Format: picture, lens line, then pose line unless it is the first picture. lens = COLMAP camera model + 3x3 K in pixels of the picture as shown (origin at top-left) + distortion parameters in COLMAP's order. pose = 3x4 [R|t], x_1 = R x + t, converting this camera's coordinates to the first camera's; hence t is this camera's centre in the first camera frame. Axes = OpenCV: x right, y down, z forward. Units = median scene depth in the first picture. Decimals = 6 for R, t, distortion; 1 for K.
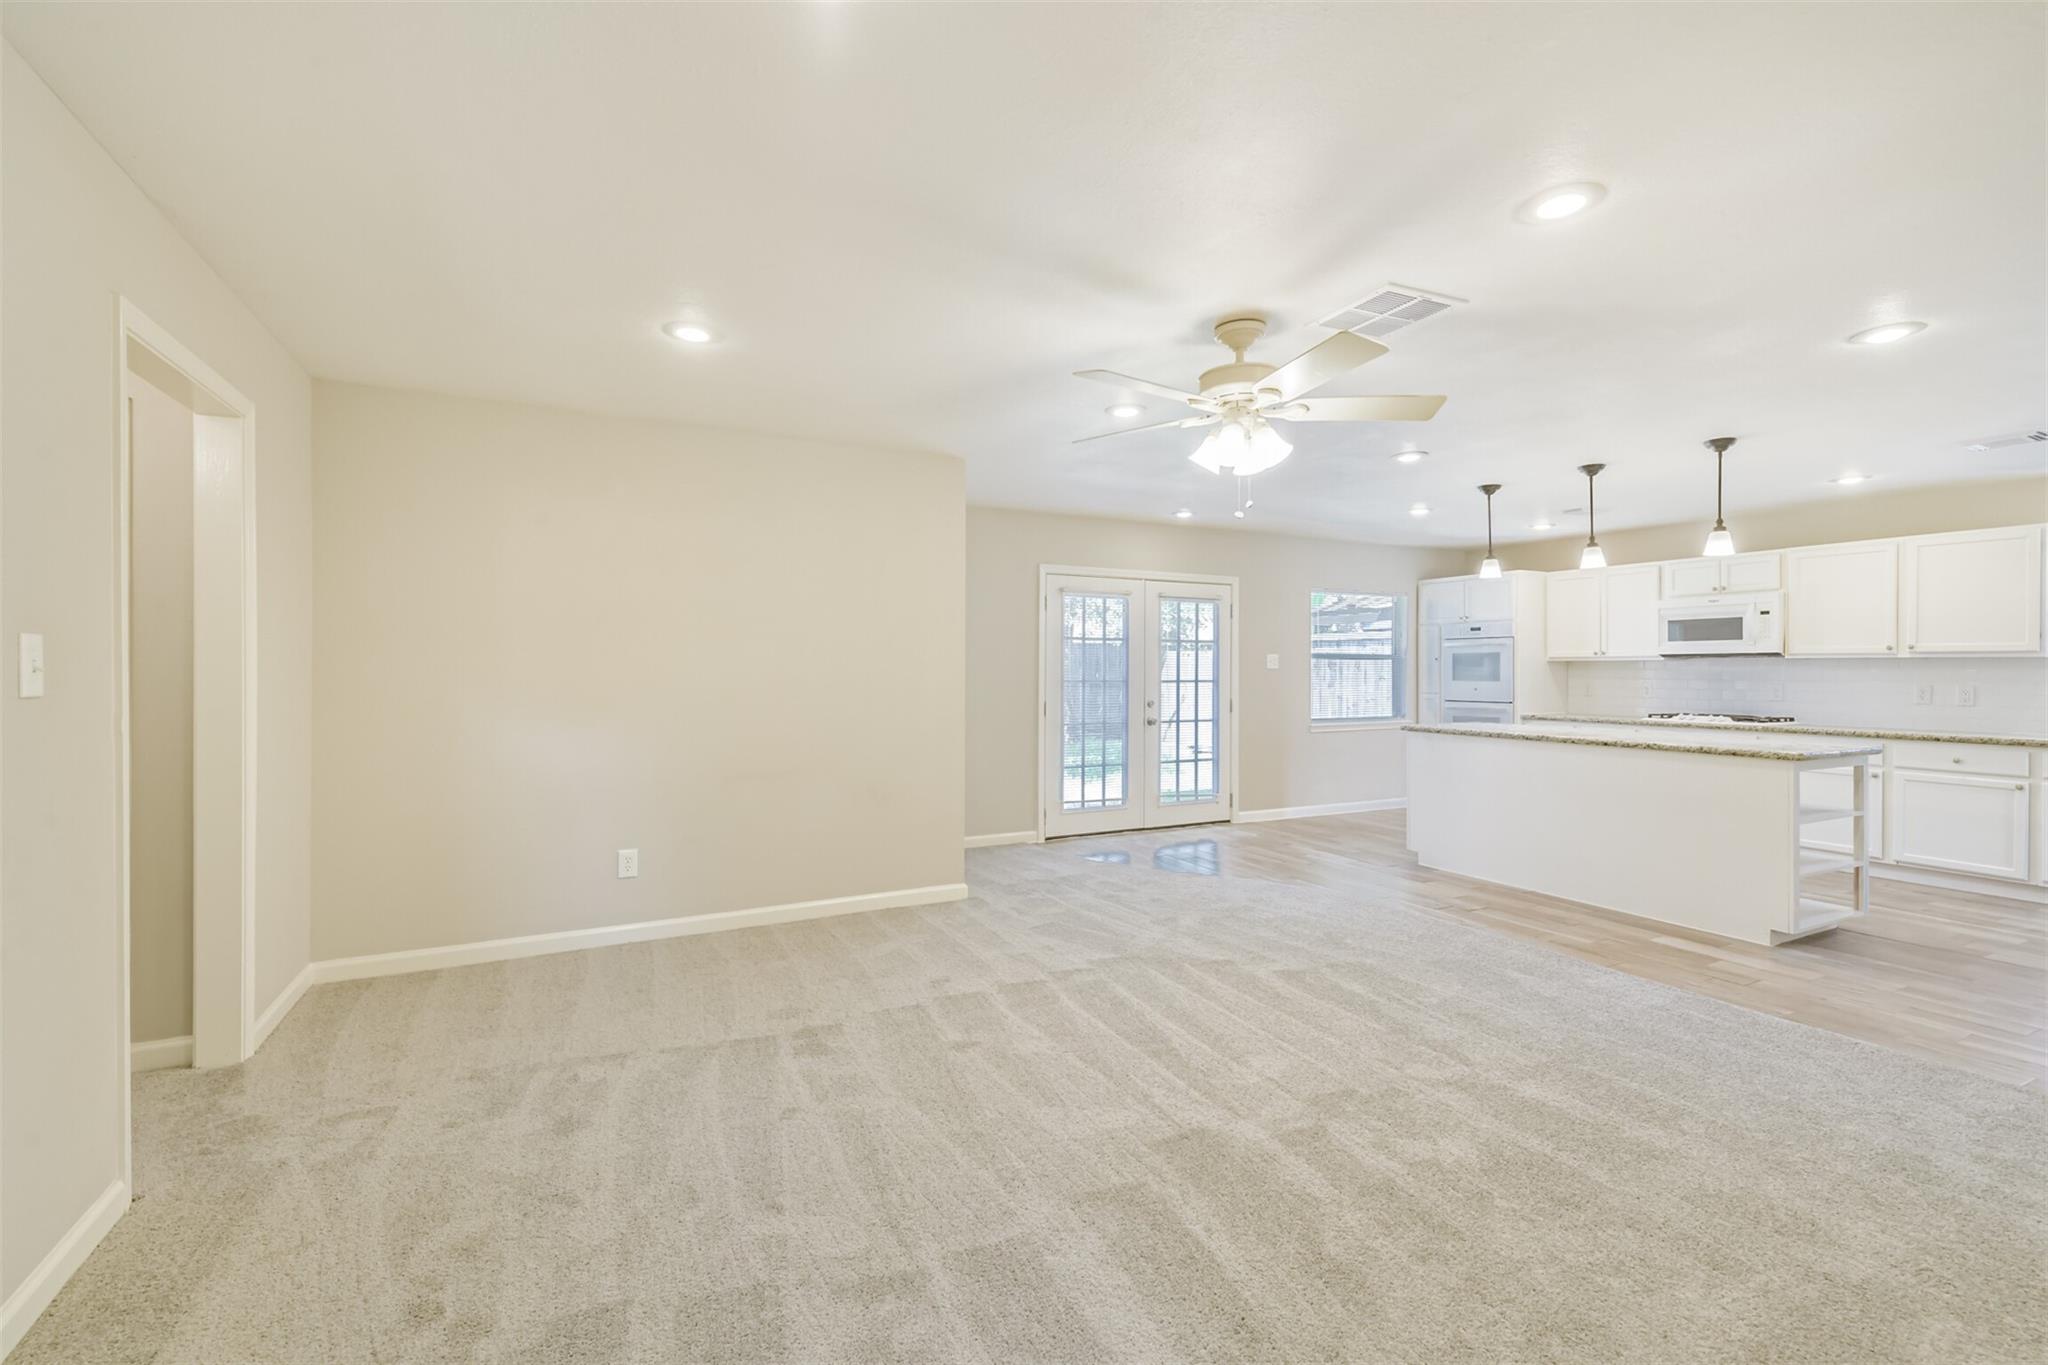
lens RADIAL K [[889.1, 0, 1027.0], [0, 889.1, 664.0], [0, 0, 1]] dist [-0.003573, -0.003169]
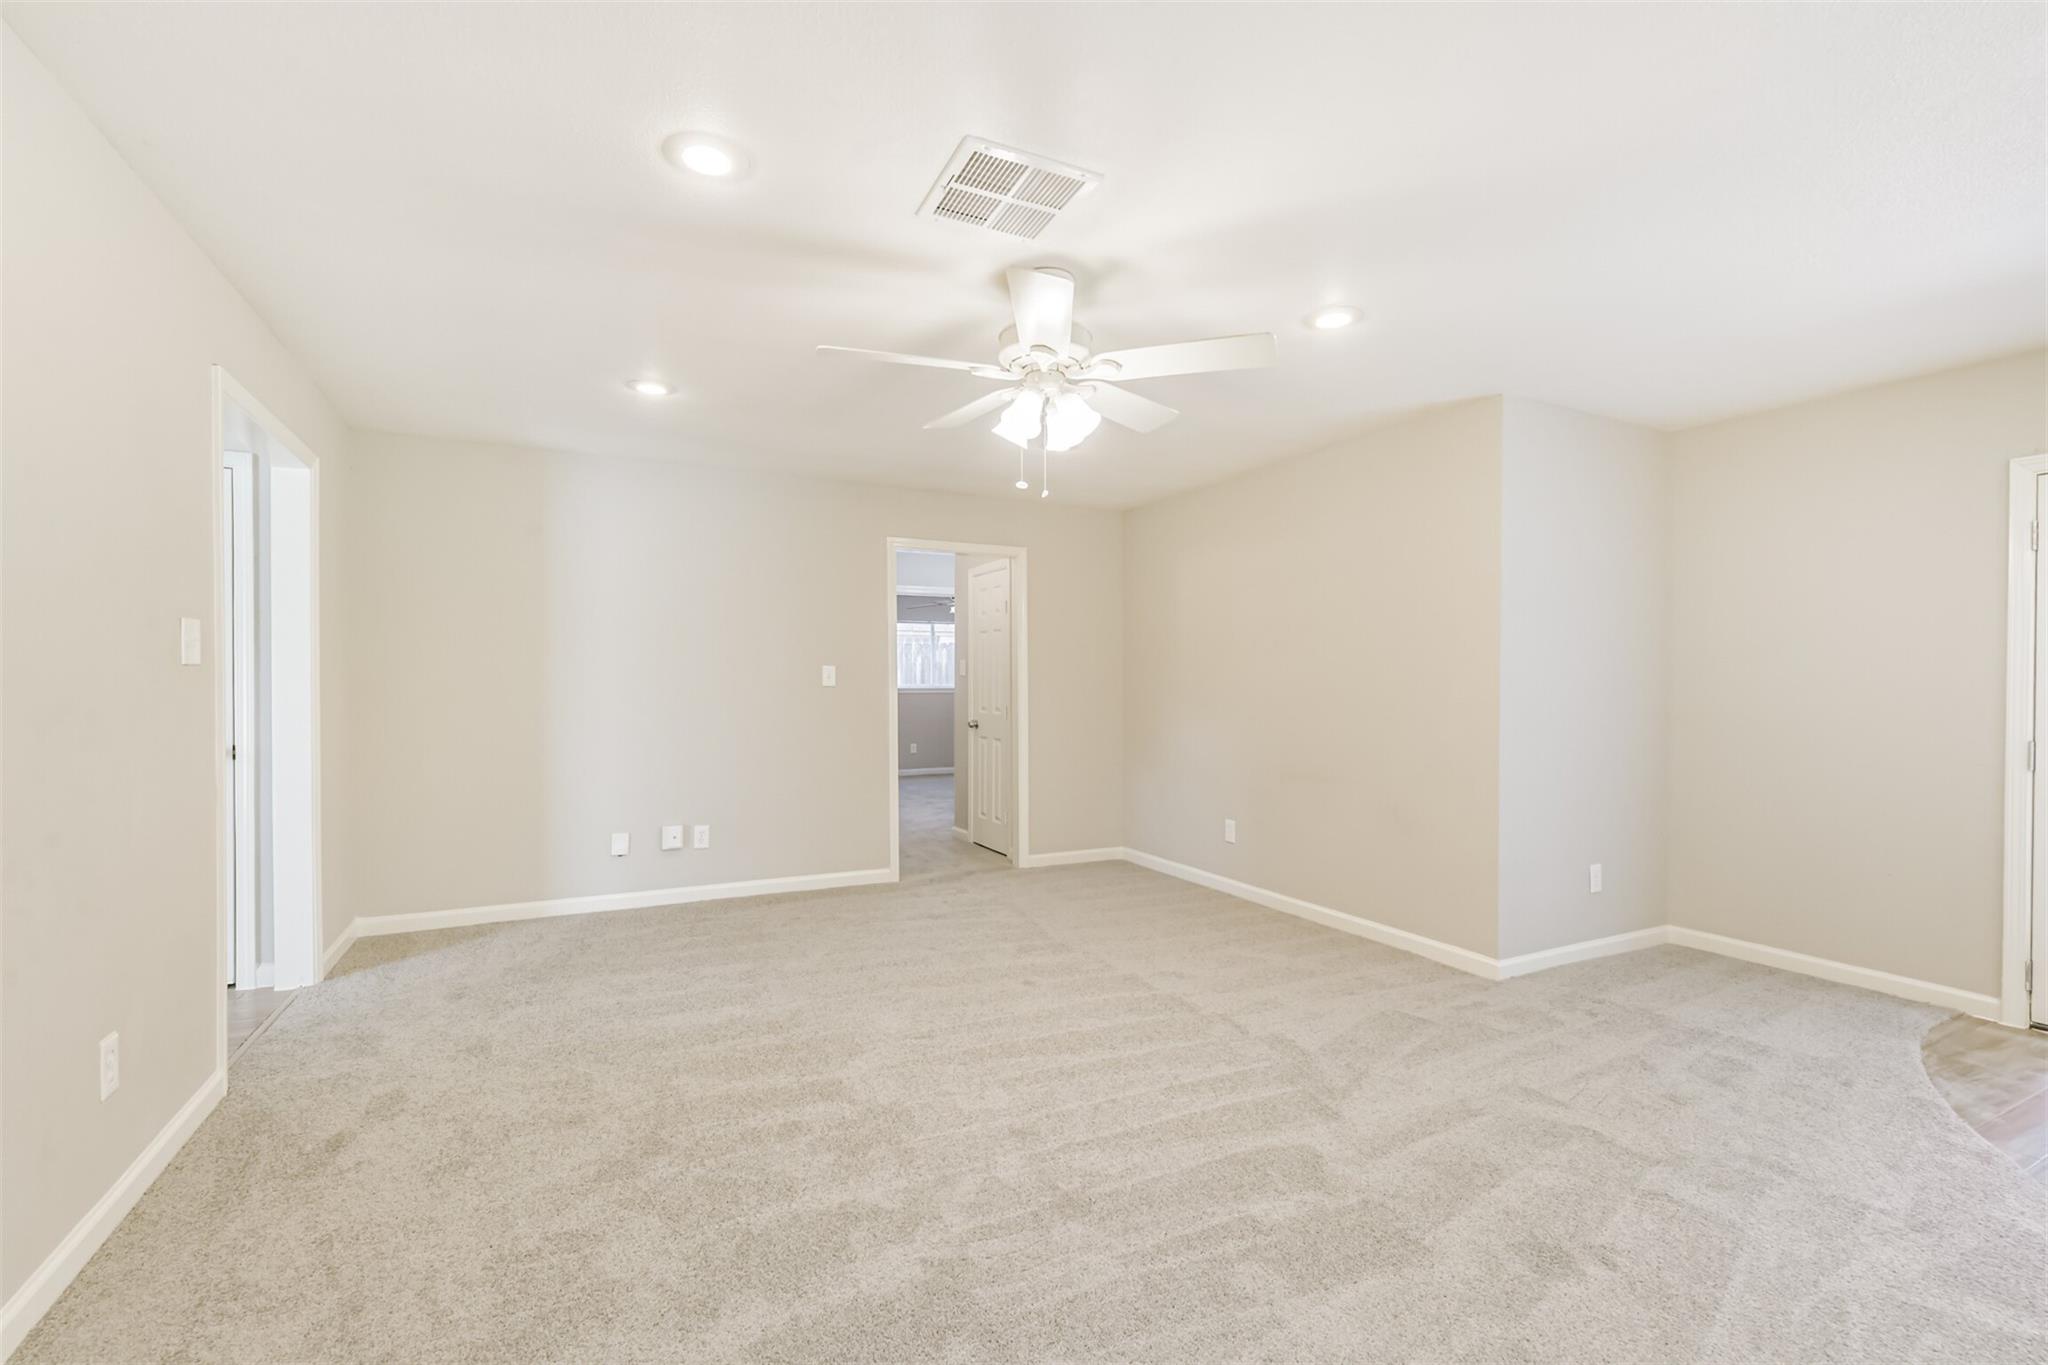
lens RADIAL K [[889.1, 0, 1035.2], [0, 889.1, 681.5], [0, 0, 1]] dist [-0.003573, -0.003169]
pose [[-0.012060, -0.005402, -0.999913, 0.892586], [-0.000385, 0.999985, -0.005398, 0.017620], [0.999927, 0.000320, -0.012062, 0.796253]]
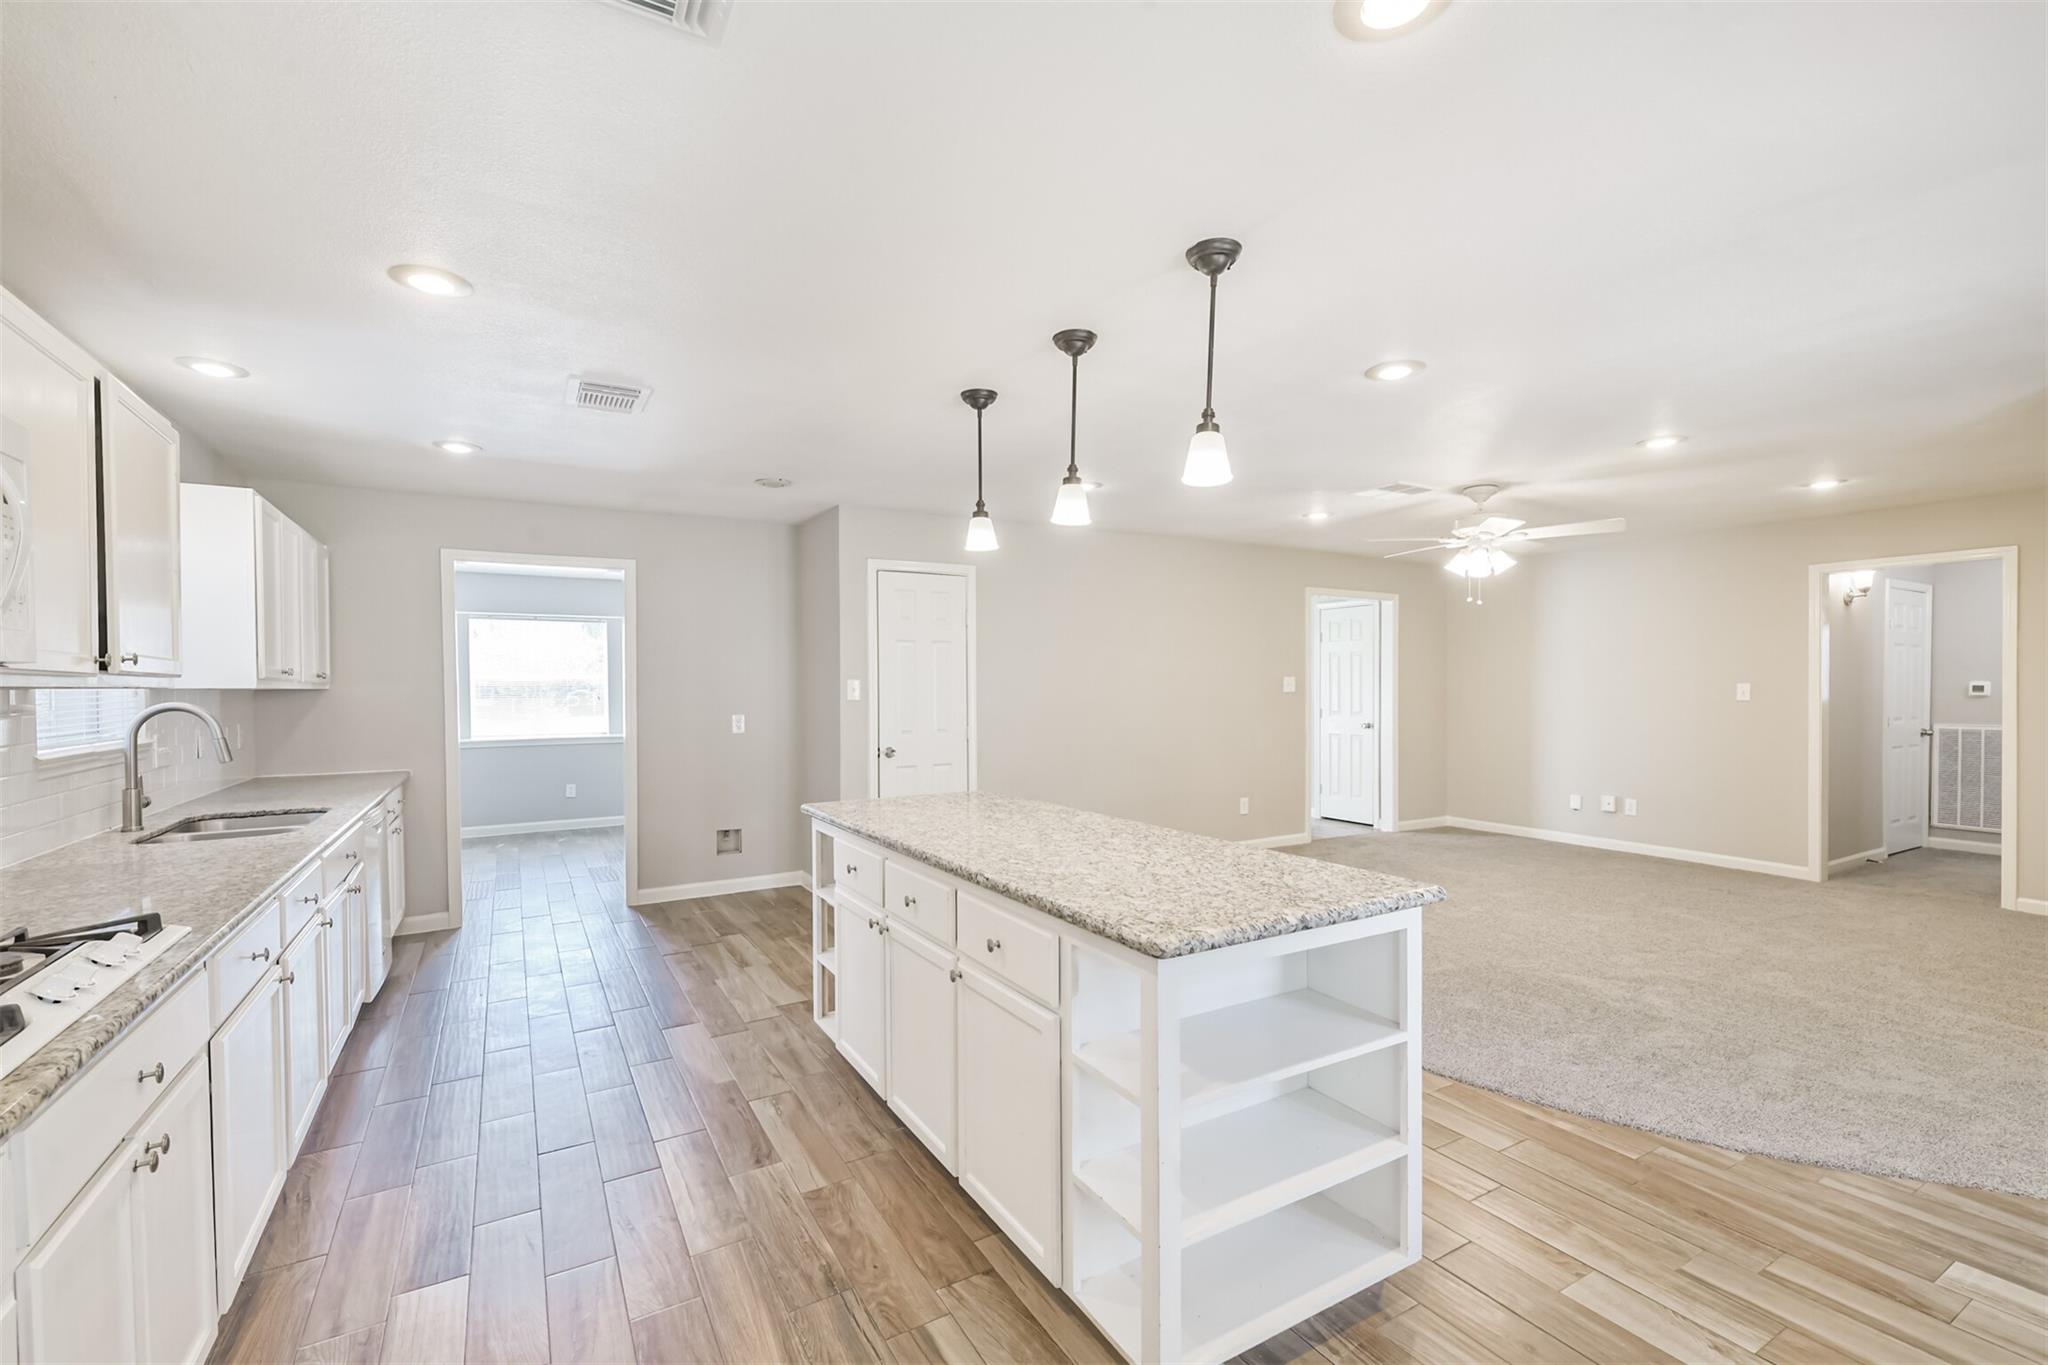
lens RADIAL K [[889.1, 0, 1002.9], [0, 889.1, 696.6], [0, 0, 1]] dist [-0.003573, -0.003169]
pose [[-0.999457, -0.001711, -0.032900, 0.933114], [-0.002385, 0.999788, 0.020453, -0.020875], [0.032858, 0.020521, -0.999249, 2.068920]]
